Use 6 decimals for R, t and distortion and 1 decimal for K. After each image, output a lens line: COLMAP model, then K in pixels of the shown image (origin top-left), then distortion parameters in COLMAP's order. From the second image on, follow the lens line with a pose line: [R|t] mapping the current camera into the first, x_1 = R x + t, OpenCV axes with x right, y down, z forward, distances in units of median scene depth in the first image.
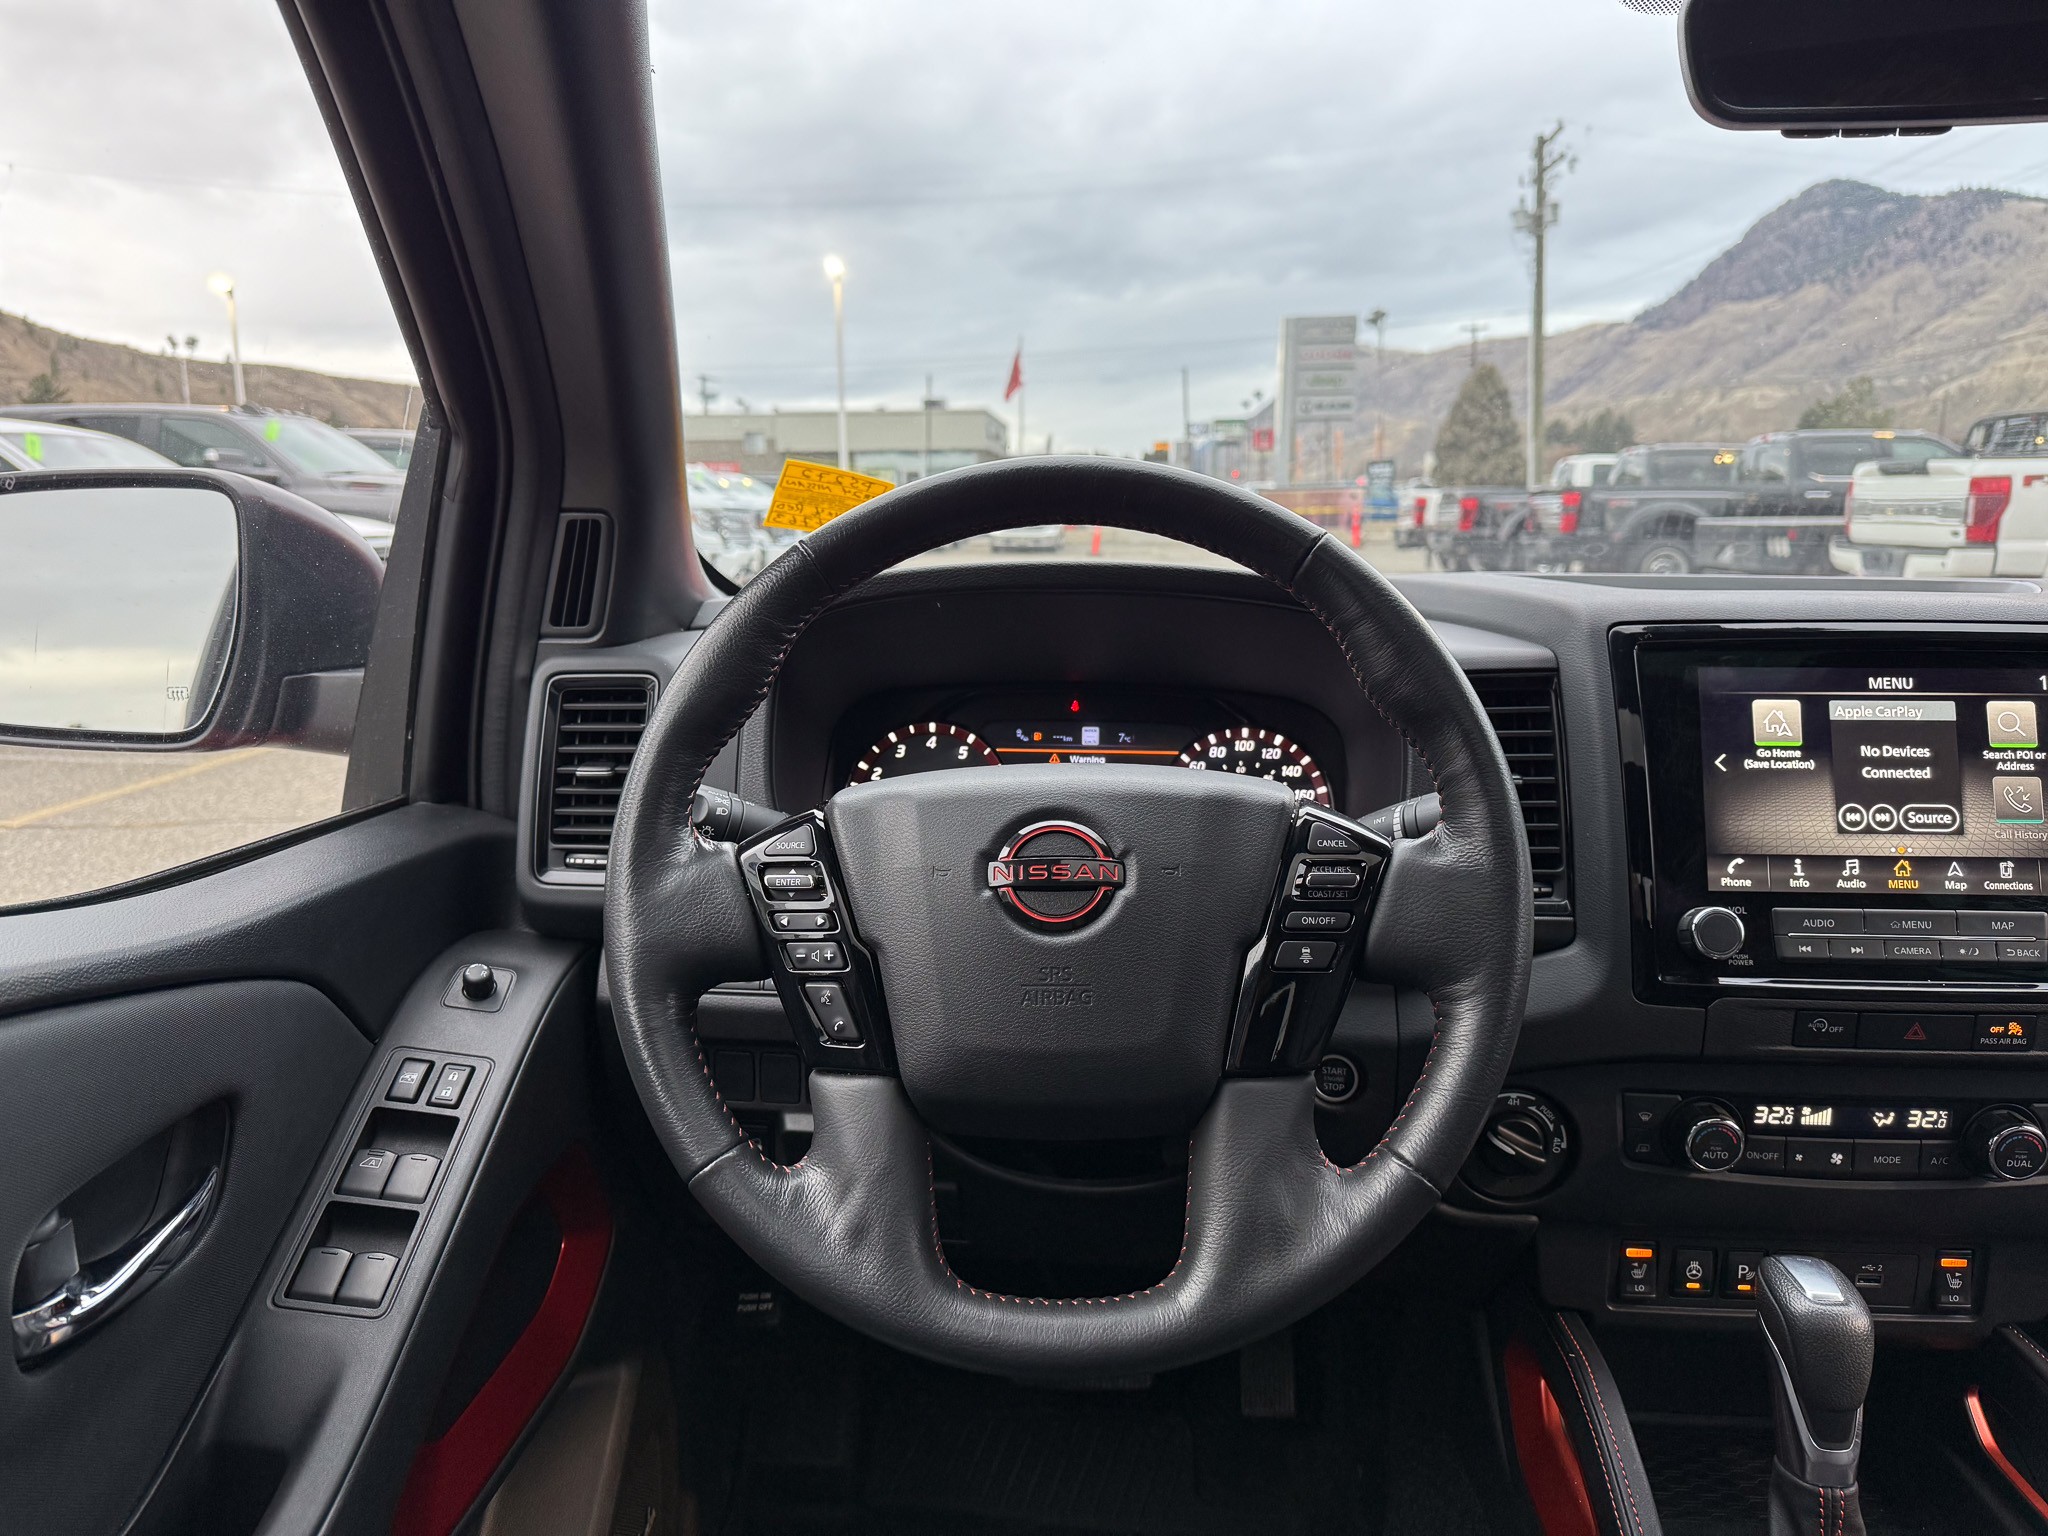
lens RADIAL K [[1462.1, 0, 1038.5], [0, 1462.1, 769.4], [0, 0, 1]] dist [0.051010, -0.070439]
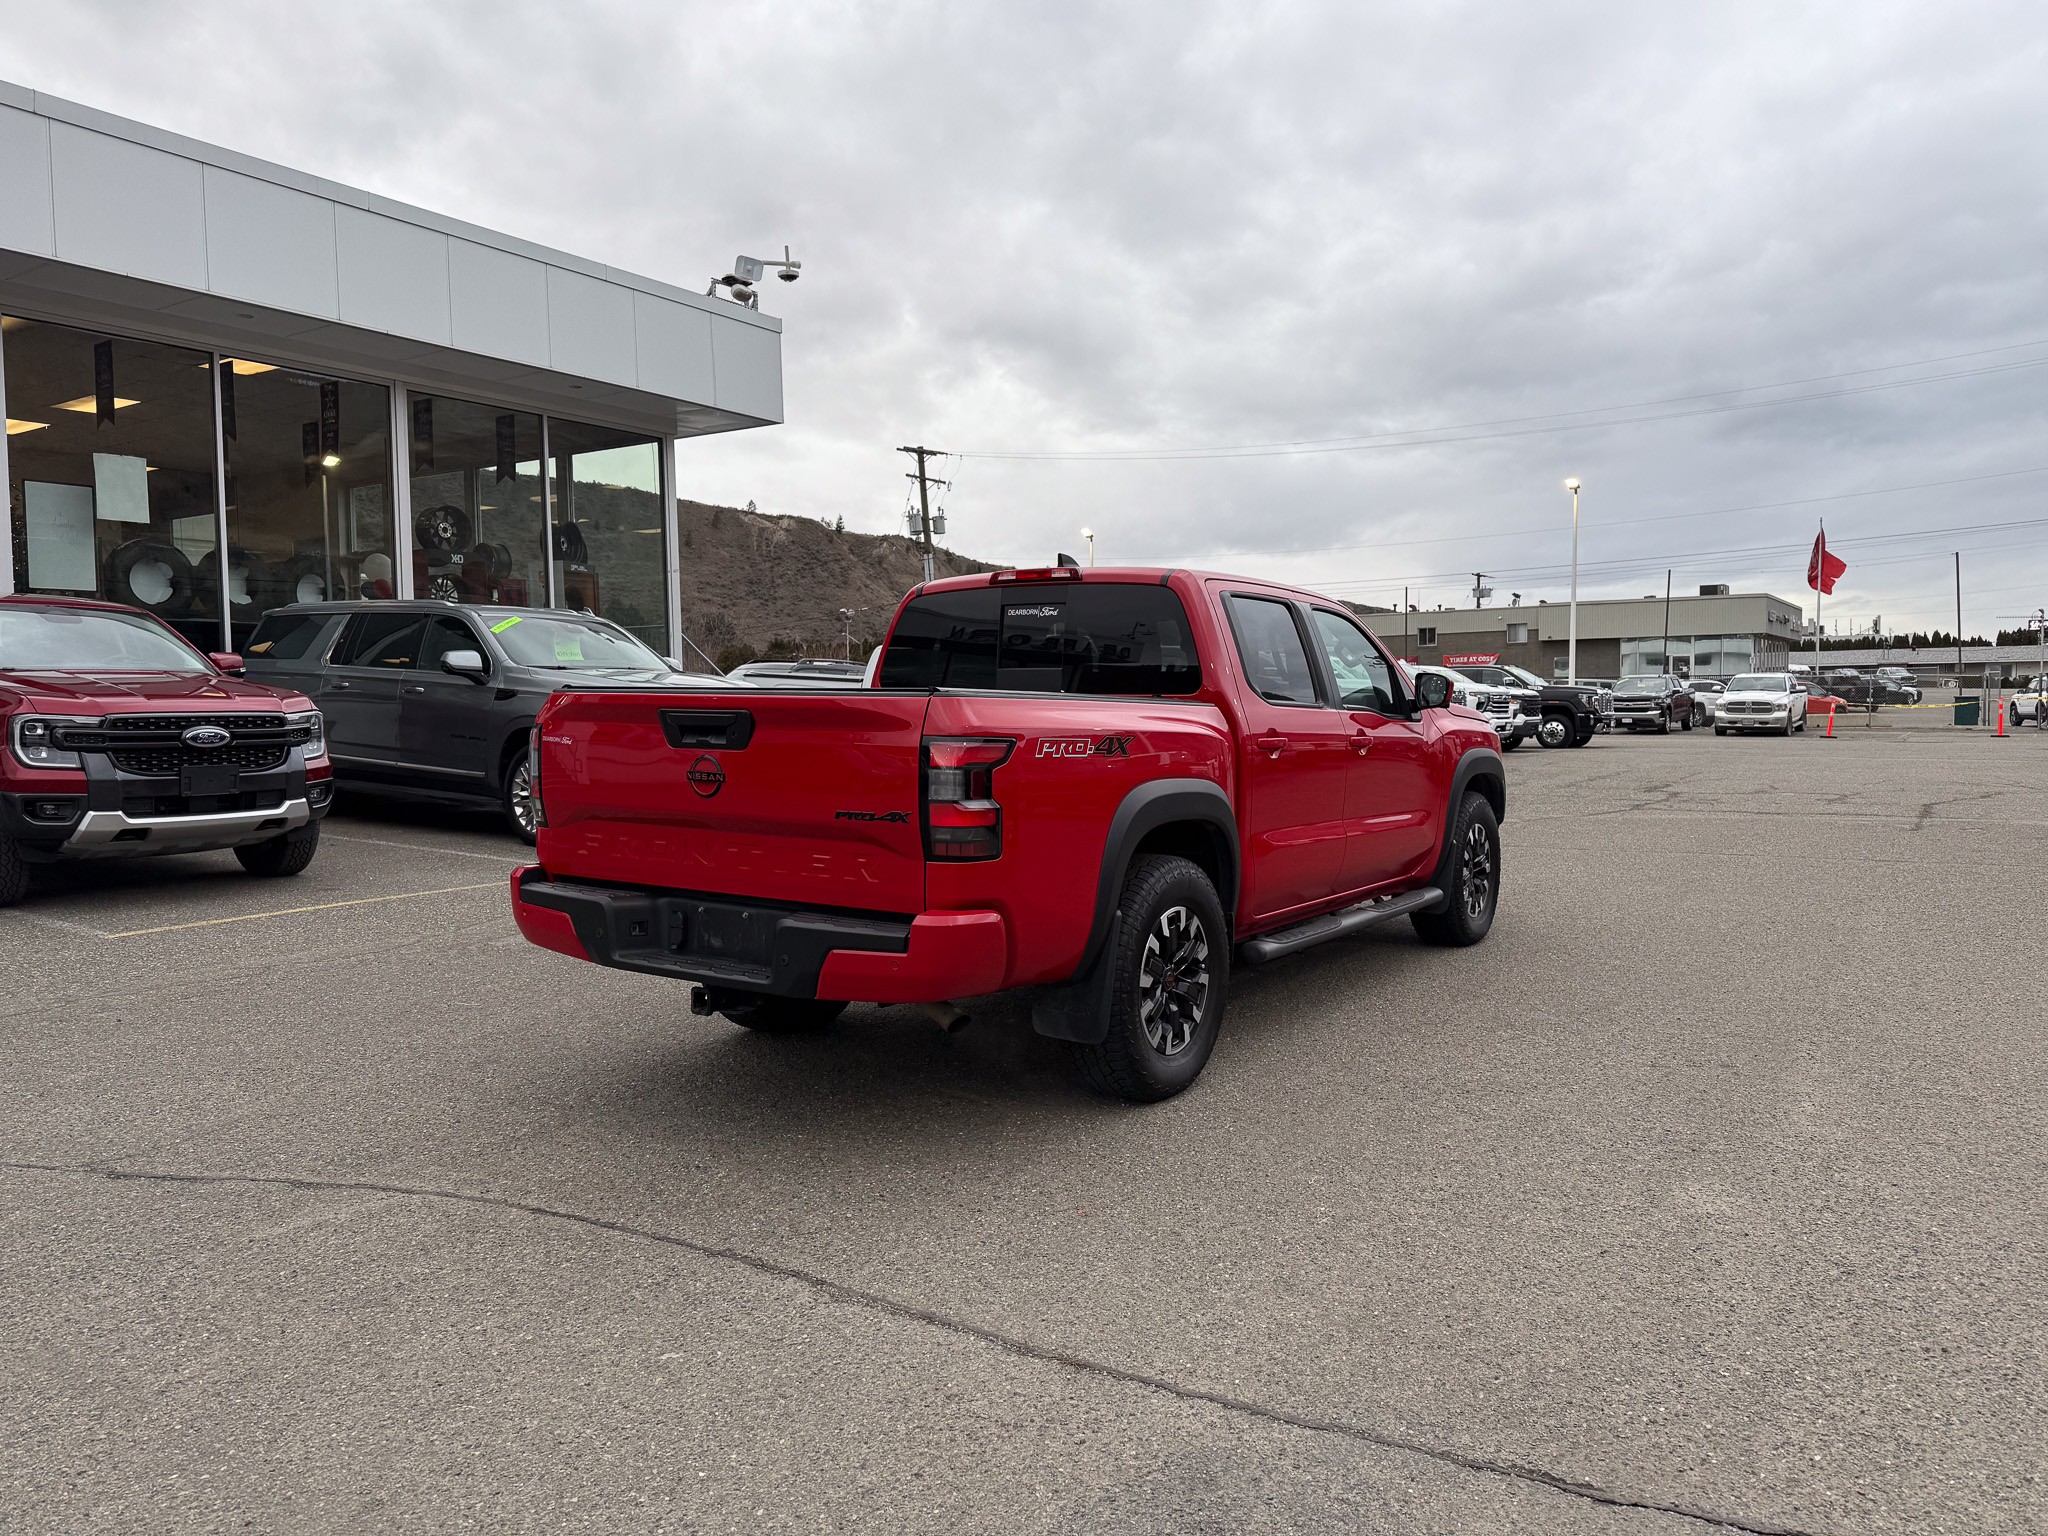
lens RADIAL K [[1446.7, 0, 990.8], [0, 1446.7, 799.9], [0, 0, 1]] dist [0.069872, -0.092530]
pose [[0.850273, 0.040628, -0.524772, 4.170756], [-0.095873, 0.992292, -0.078516, 1.489462], [0.517537, 0.117071, 0.847614, -7.576090]]
